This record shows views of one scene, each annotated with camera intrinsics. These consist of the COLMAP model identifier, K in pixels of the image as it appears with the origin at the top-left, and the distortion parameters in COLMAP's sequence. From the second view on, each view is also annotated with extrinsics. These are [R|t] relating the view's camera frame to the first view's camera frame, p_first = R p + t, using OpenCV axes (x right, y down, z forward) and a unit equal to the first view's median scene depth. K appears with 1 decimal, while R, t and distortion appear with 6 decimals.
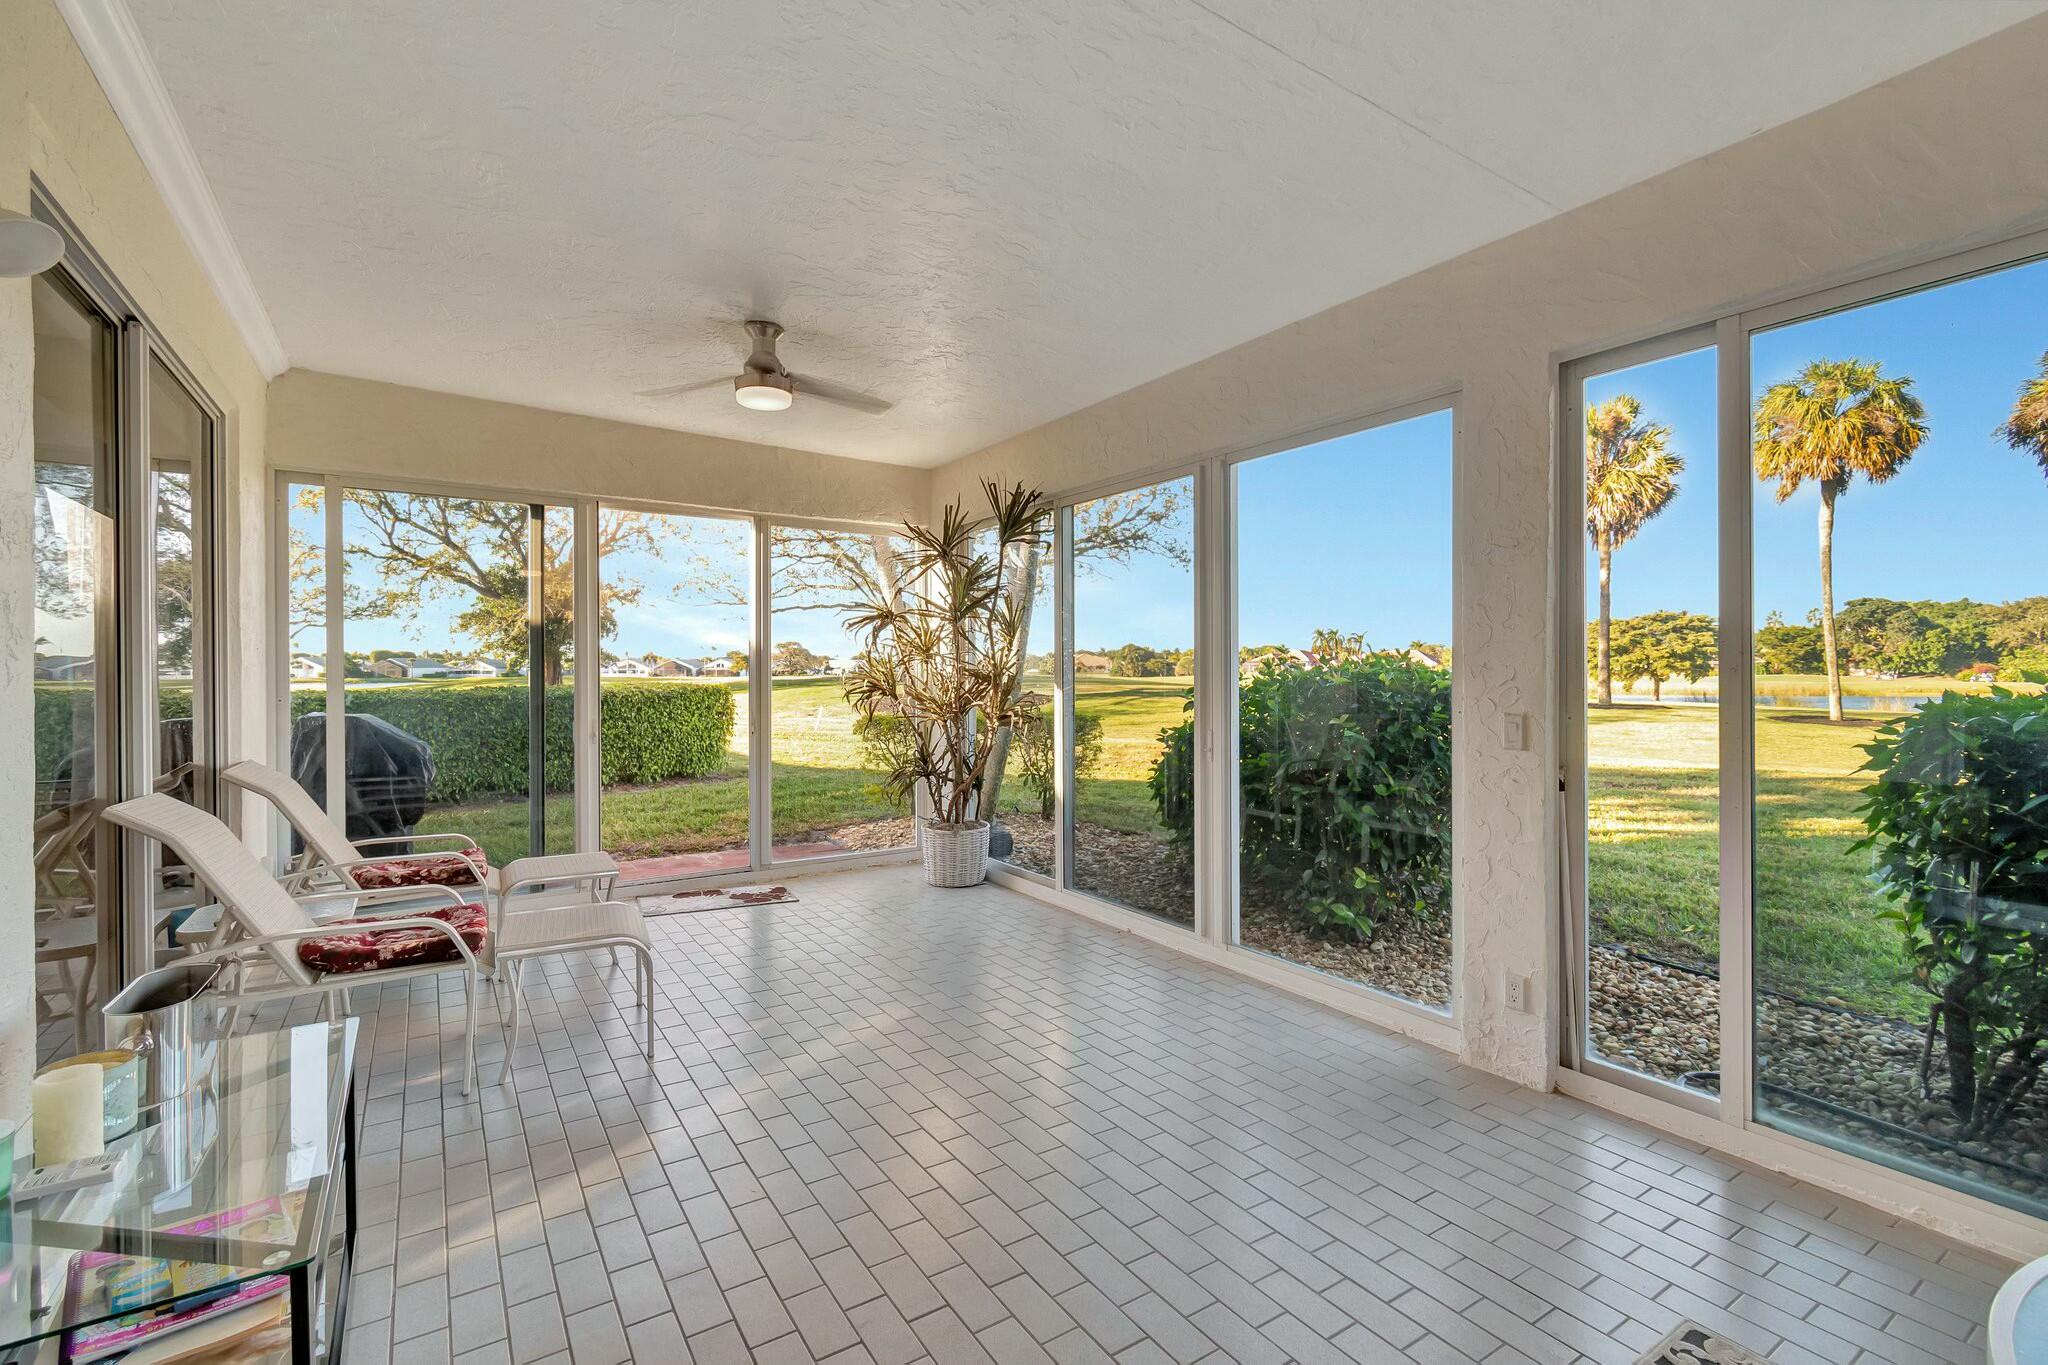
lens RADIAL K [[890.7, 0, 1024.0], [0, 890.7, 682.5], [0, 0, 1]] dist [-0.000227, 0.000196]
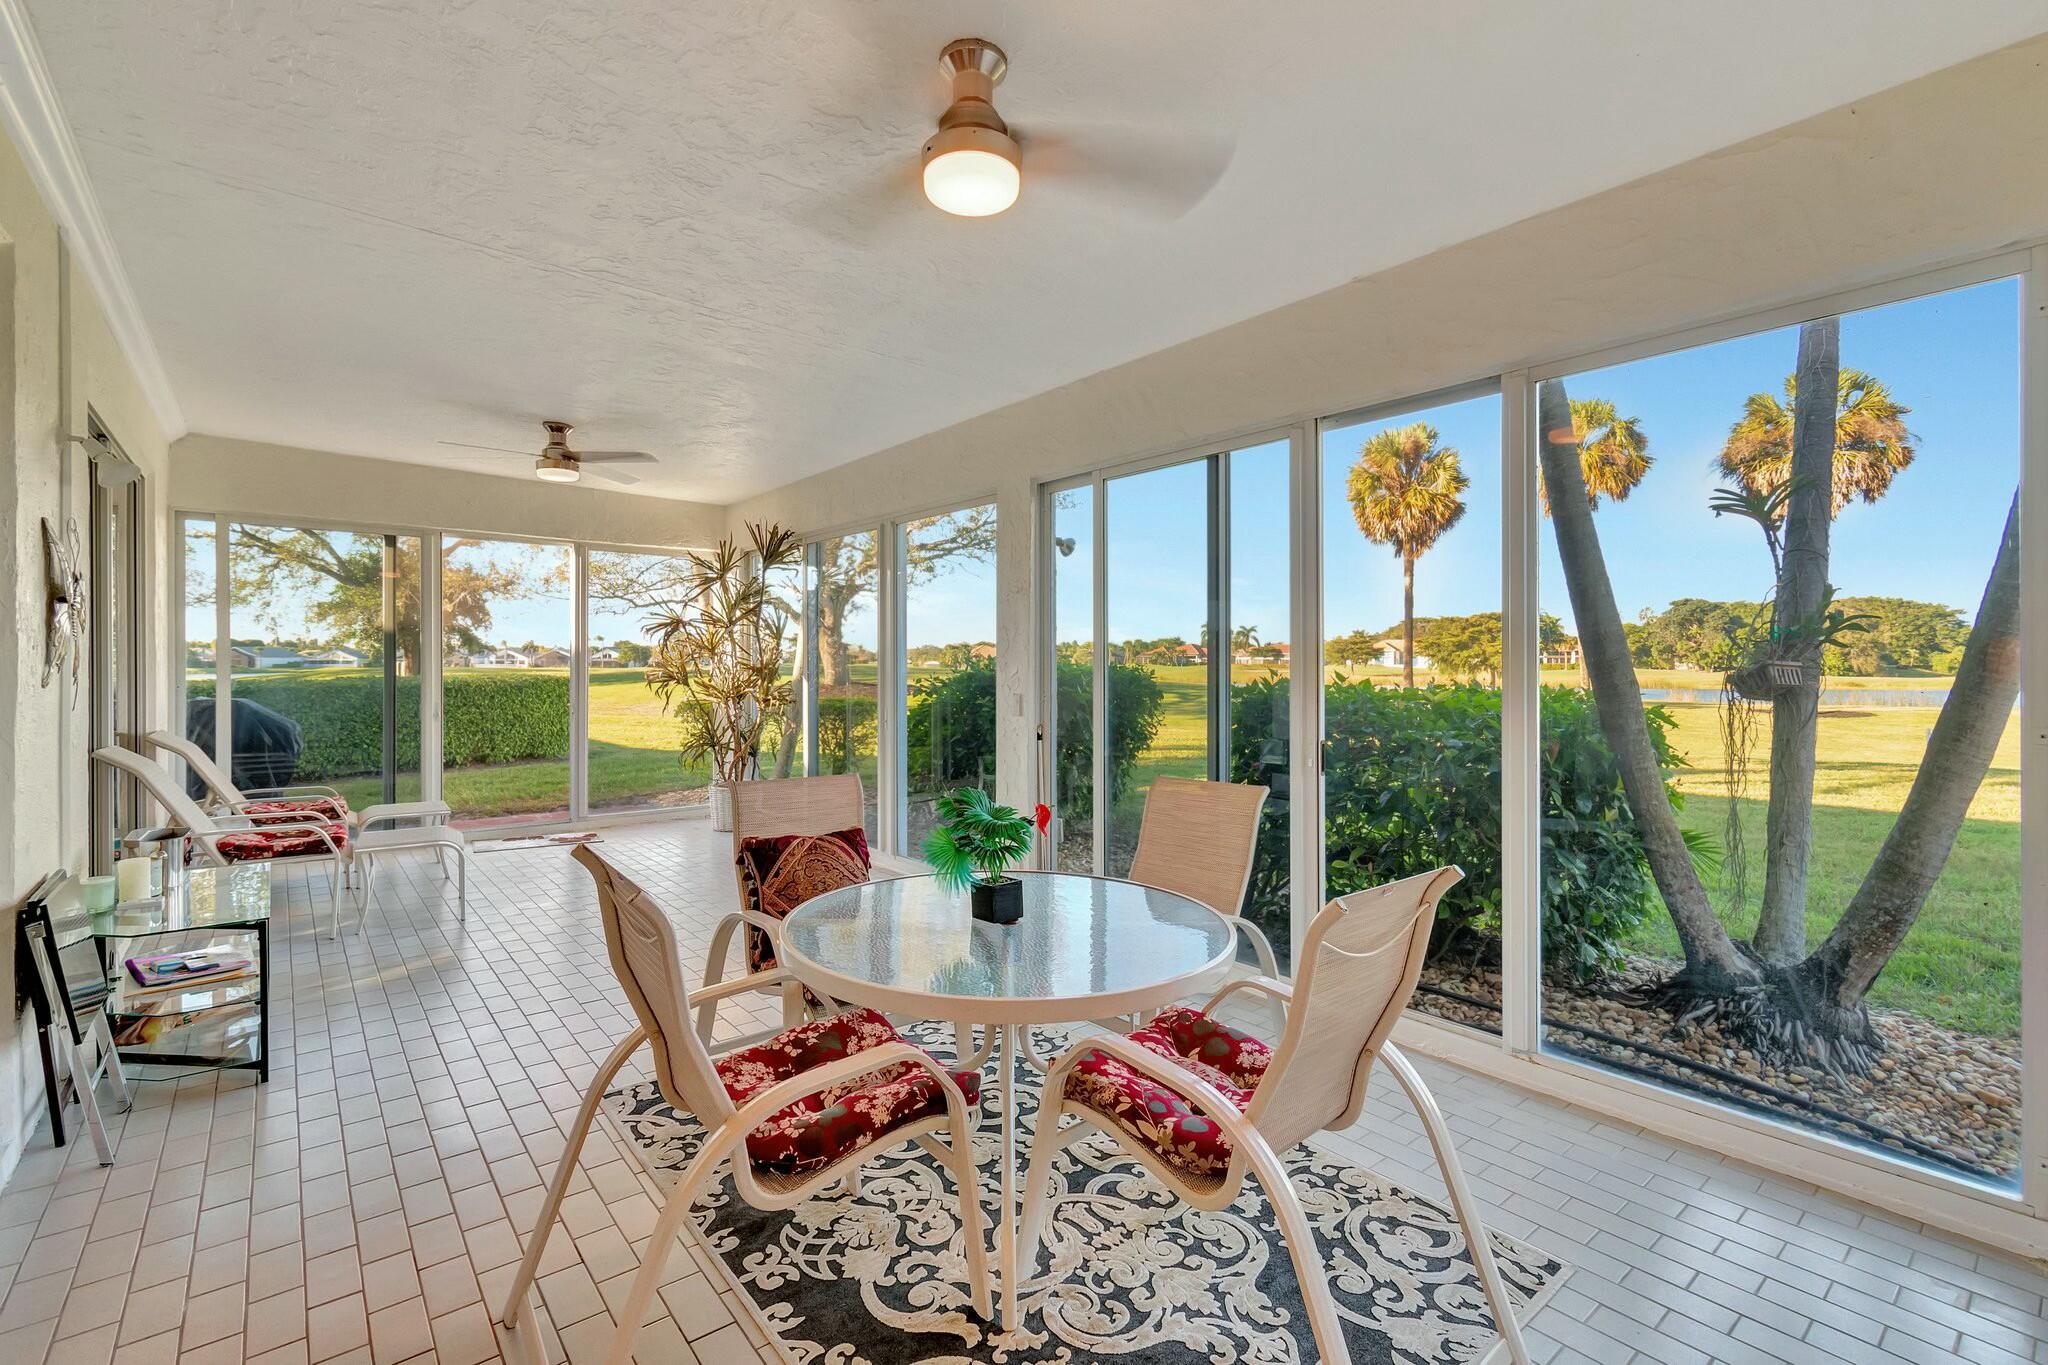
lens RADIAL K [[907.5, 0, 1029.0], [0, 907.5, 670.9], [0, 0, 1]] dist [0.002206, -0.000179]
pose [[0.994868, 0.002197, 0.101160, 0.178797], [-0.001809, 0.999991, -0.003925, -0.000313], [-0.101167, 0.003722, 0.994862, -0.298489]]
